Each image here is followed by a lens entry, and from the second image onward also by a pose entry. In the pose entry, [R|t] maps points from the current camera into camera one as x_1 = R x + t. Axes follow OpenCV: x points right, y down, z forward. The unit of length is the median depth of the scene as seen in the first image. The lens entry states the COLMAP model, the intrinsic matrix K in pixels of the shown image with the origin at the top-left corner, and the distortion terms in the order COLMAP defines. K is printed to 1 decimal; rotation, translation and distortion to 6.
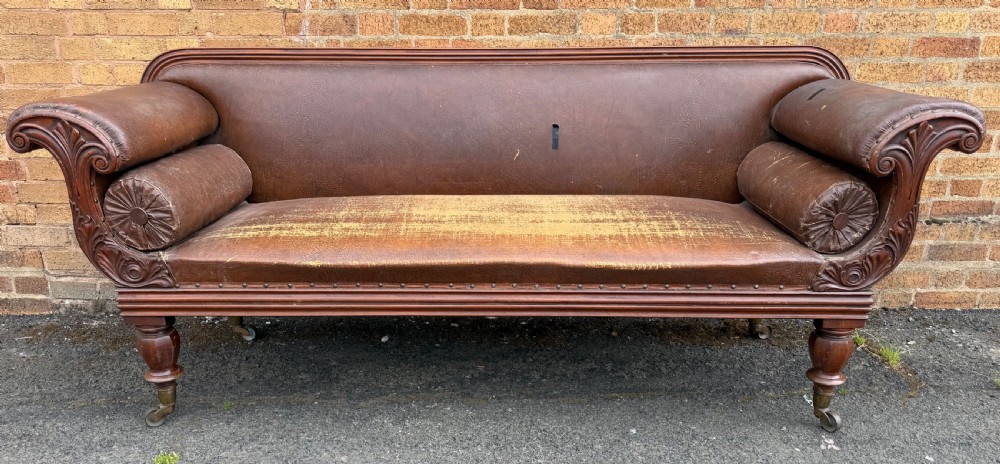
lens RADIAL K [[725.5, 0, 492.5], [0, 725.5, 278.8], [0, 0, 1]] dist [0.076845, -0.109232]
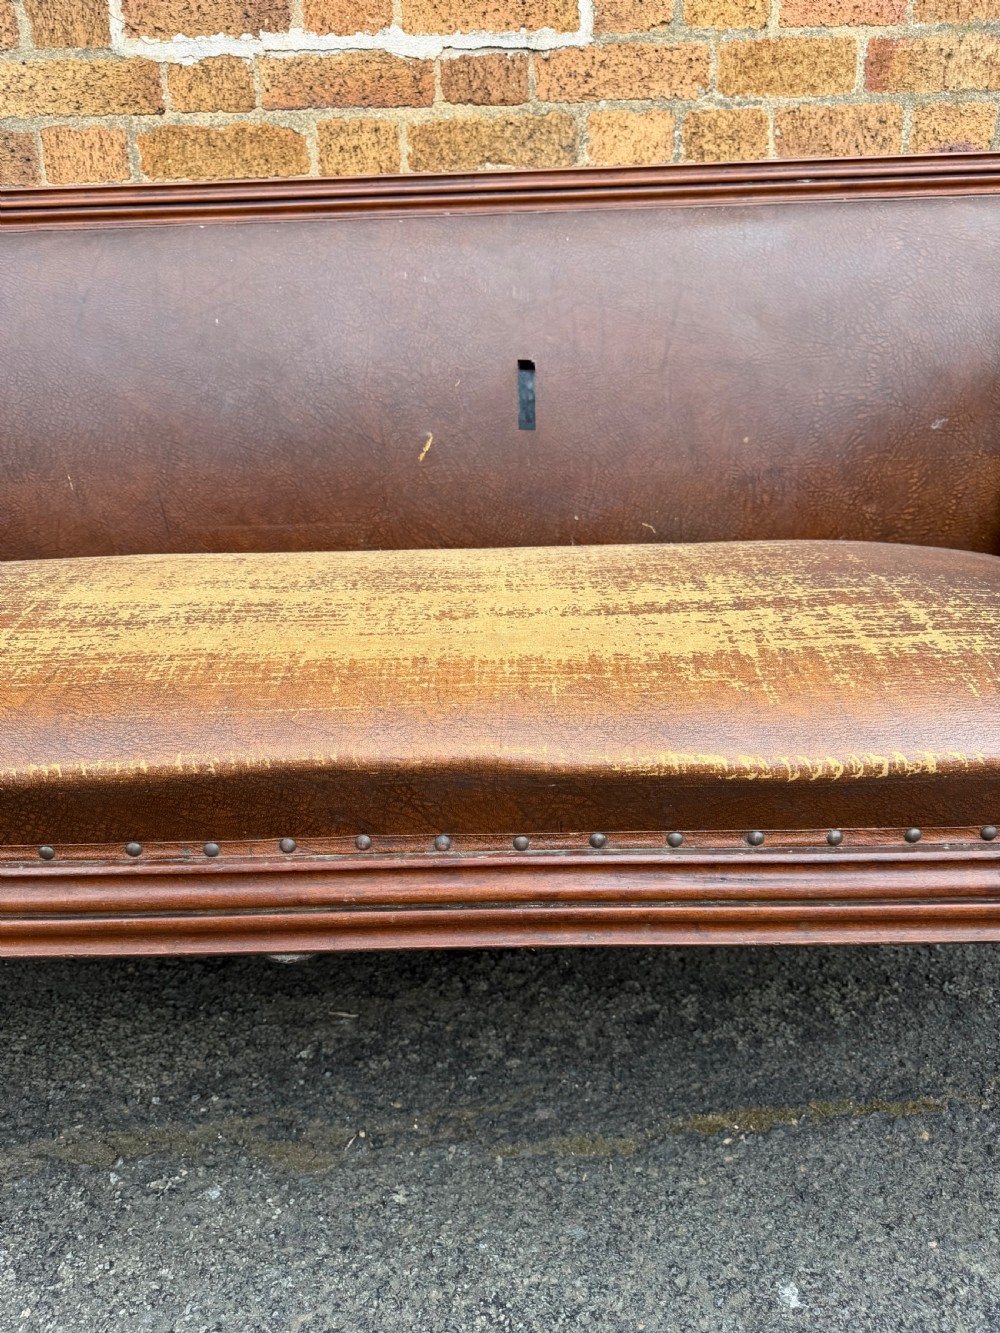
lens RADIAL K [[963.6, 0, 494.6], [0, 963.6, 672.7], [0, 0, 1]] dist [-0.001948, -0.004084]
pose [[0.999630, -0.026688, -0.005267, 0.069044], [0.026425, 0.998640, -0.044939, -0.031291], [0.006460, 0.044783, 0.998976, 0.513289]]
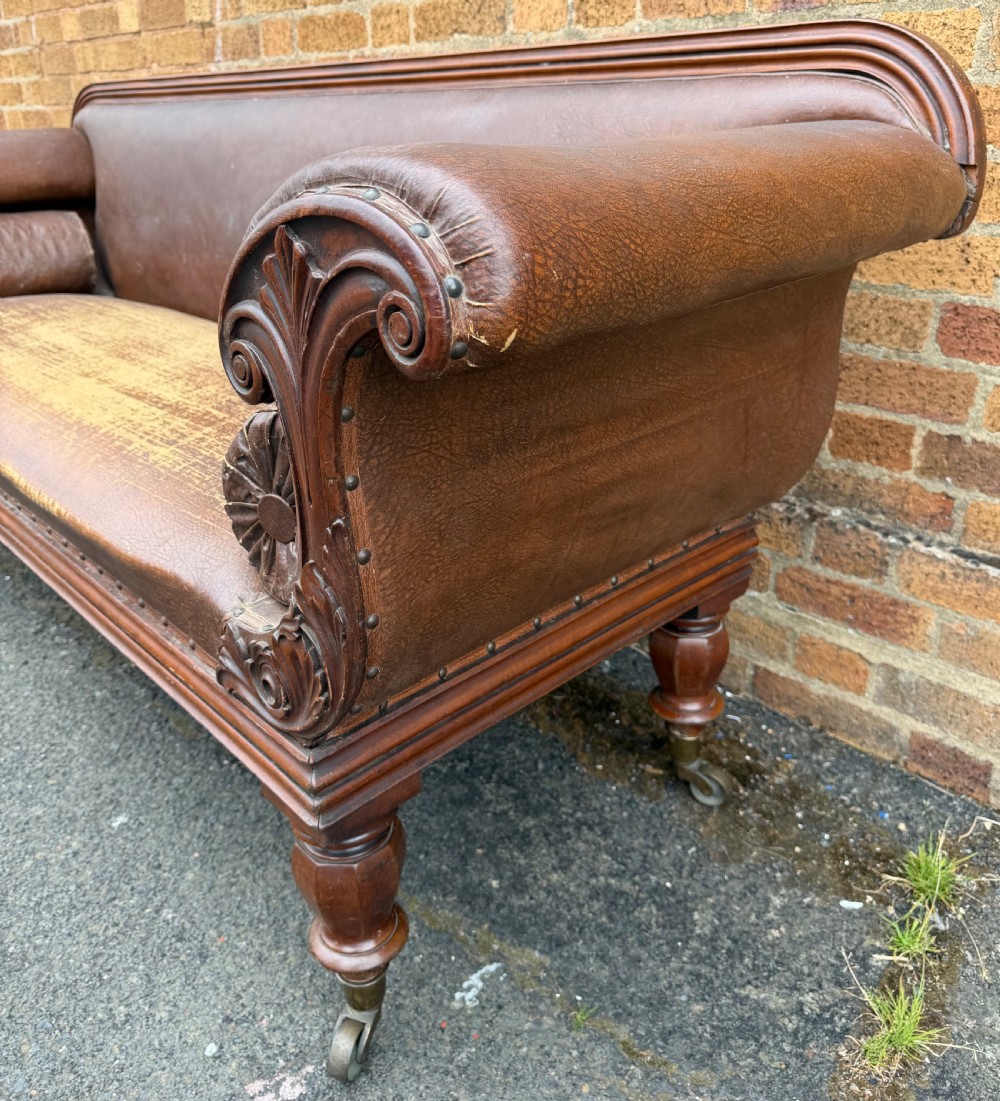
lens RADIAL K [[973.2, 0, 499.2], [0, 973.2, 505.7], [0, 0, 1]] dist [-0.004215, -0.010288]
pose [[0.690654, 0.265478, -0.672695, 0.671753], [-0.229852, 0.962532, 0.143873, -0.137256], [0.685685, 0.055254, 0.725798, 0.595284]]
